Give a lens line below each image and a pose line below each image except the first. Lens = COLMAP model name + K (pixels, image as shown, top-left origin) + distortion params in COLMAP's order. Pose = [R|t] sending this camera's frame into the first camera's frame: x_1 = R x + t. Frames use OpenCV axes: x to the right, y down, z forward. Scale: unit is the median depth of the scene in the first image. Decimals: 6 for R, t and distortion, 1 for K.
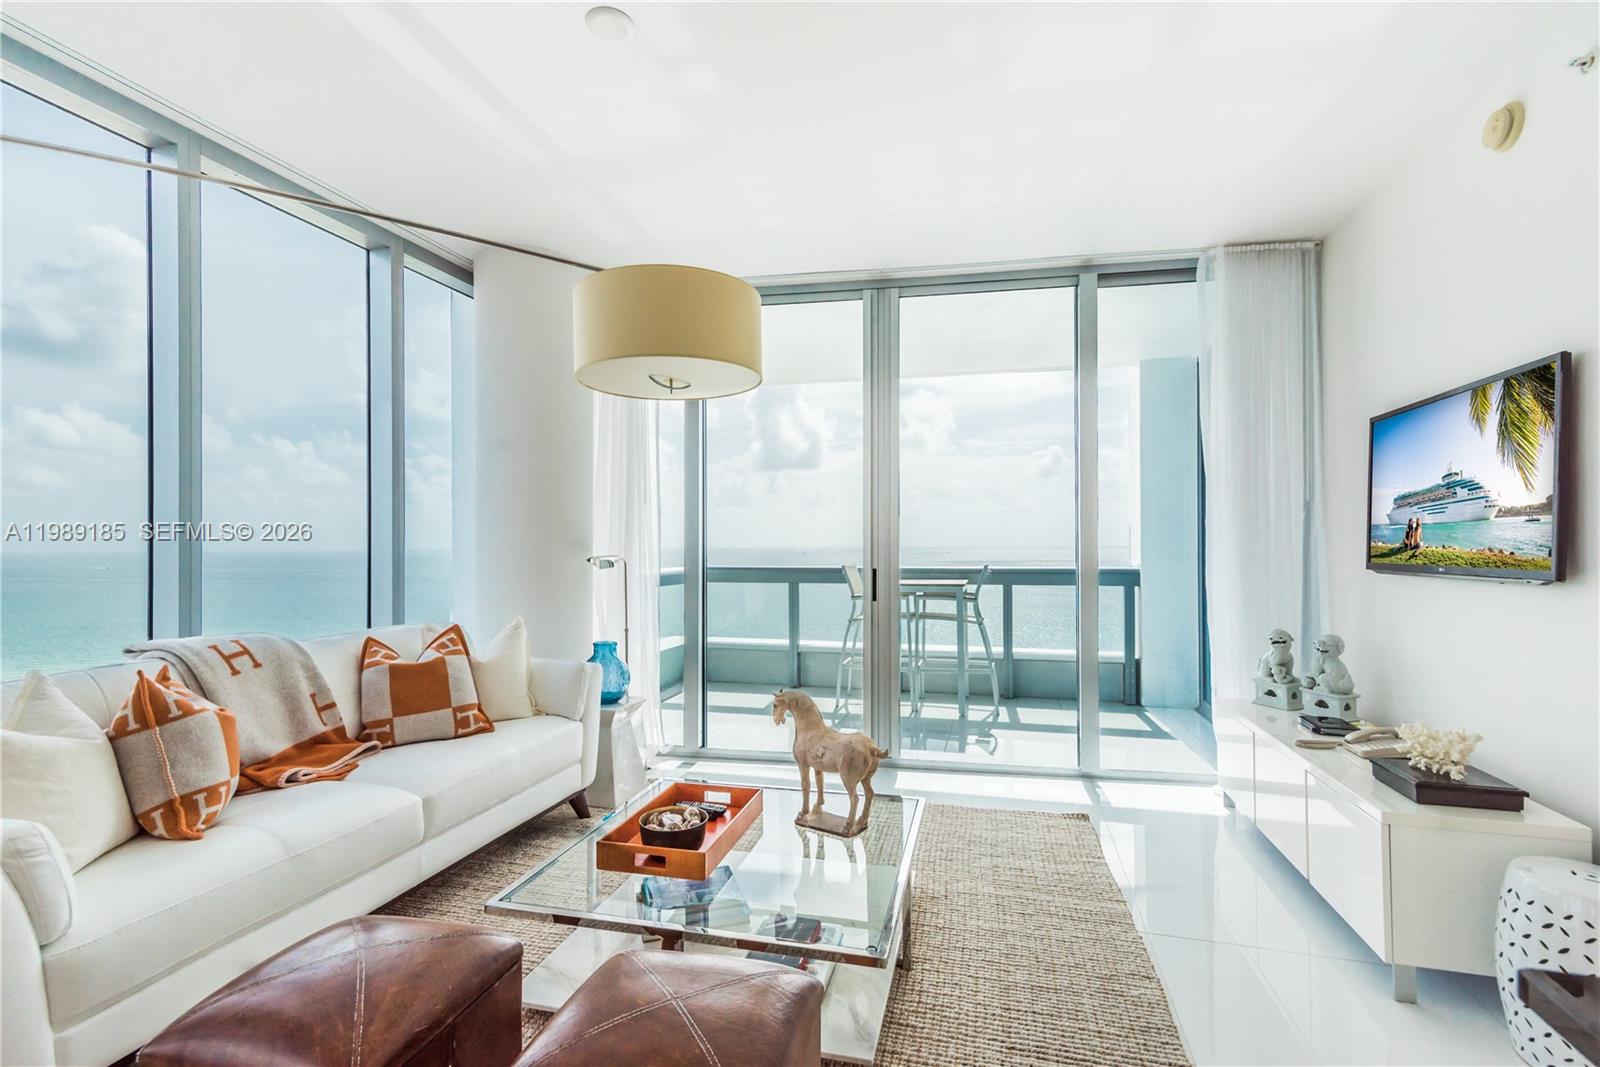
lens RADIAL K [[739.0, 0, 797.0], [0, 739.0, 538.8], [0, 0, 1]] dist [0.011767, 0.000985]
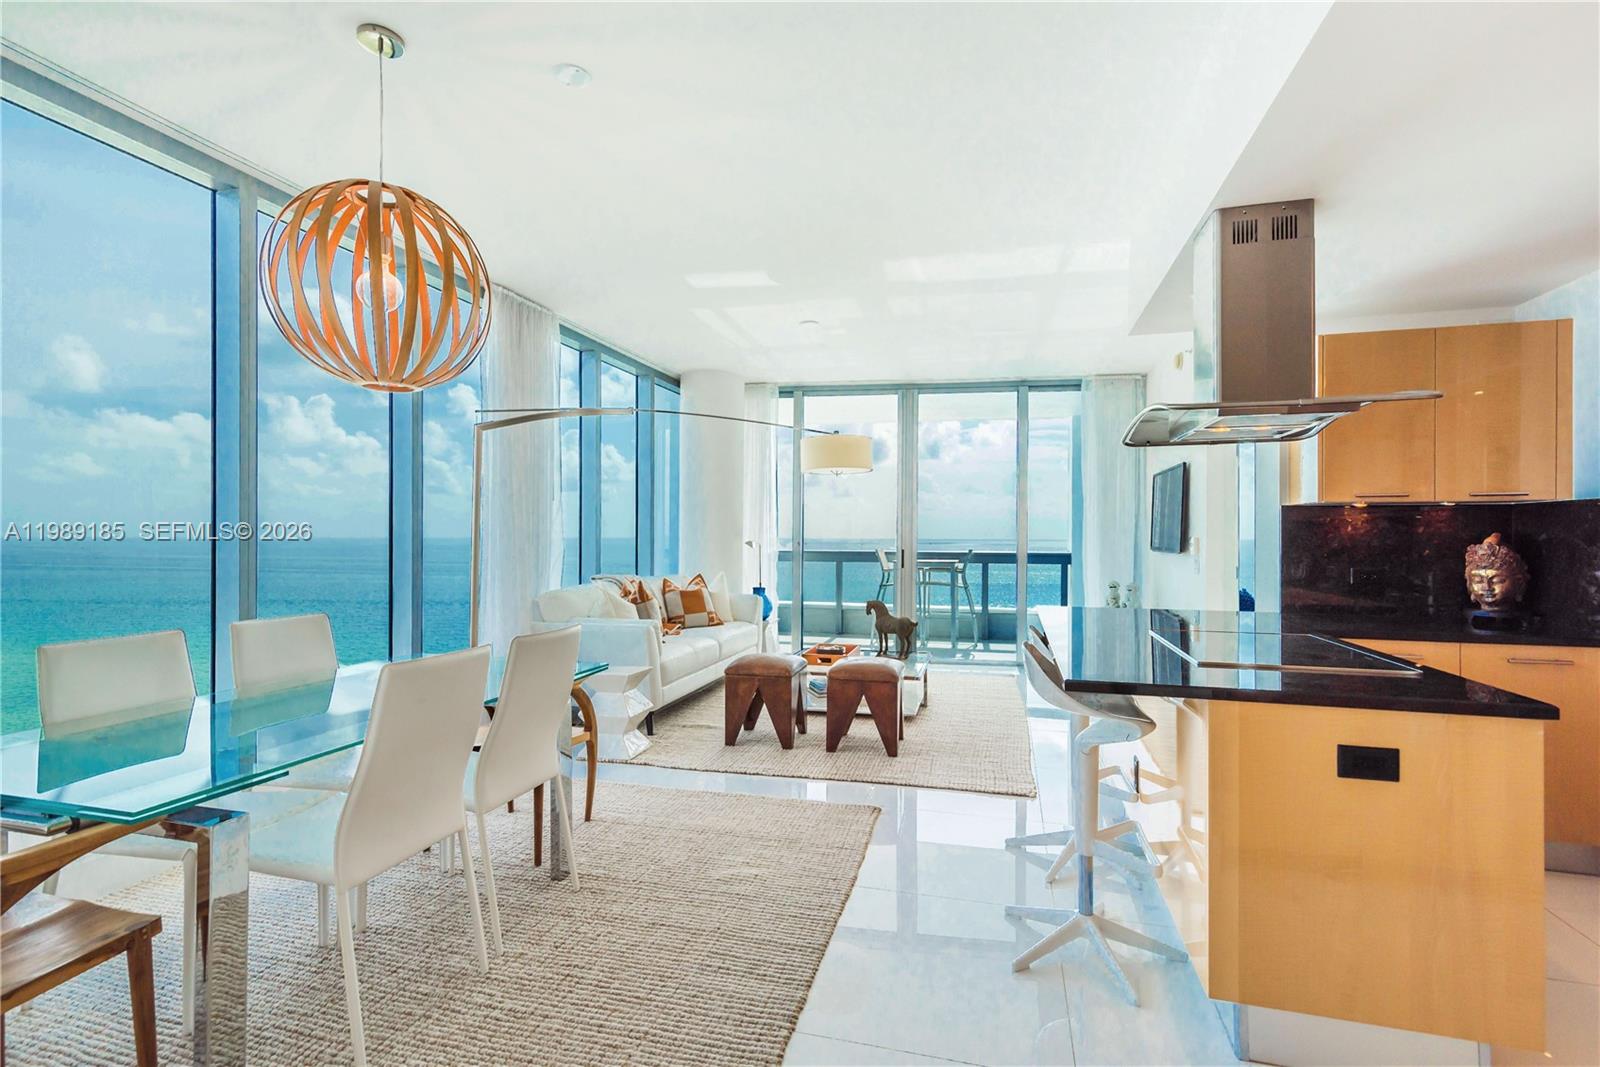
lens RADIAL K [[739.0, 0, 797.0], [0, 739.0, 538.8], [0, 0, 1]] dist [0.011767, 0.000985]
pose [[0.999973, 0.005436, 0.005011, -0.204064], [-0.005477, 0.999951, 0.008281, 0.003014], [-0.004966, -0.008308, 0.999953, -0.979487]]
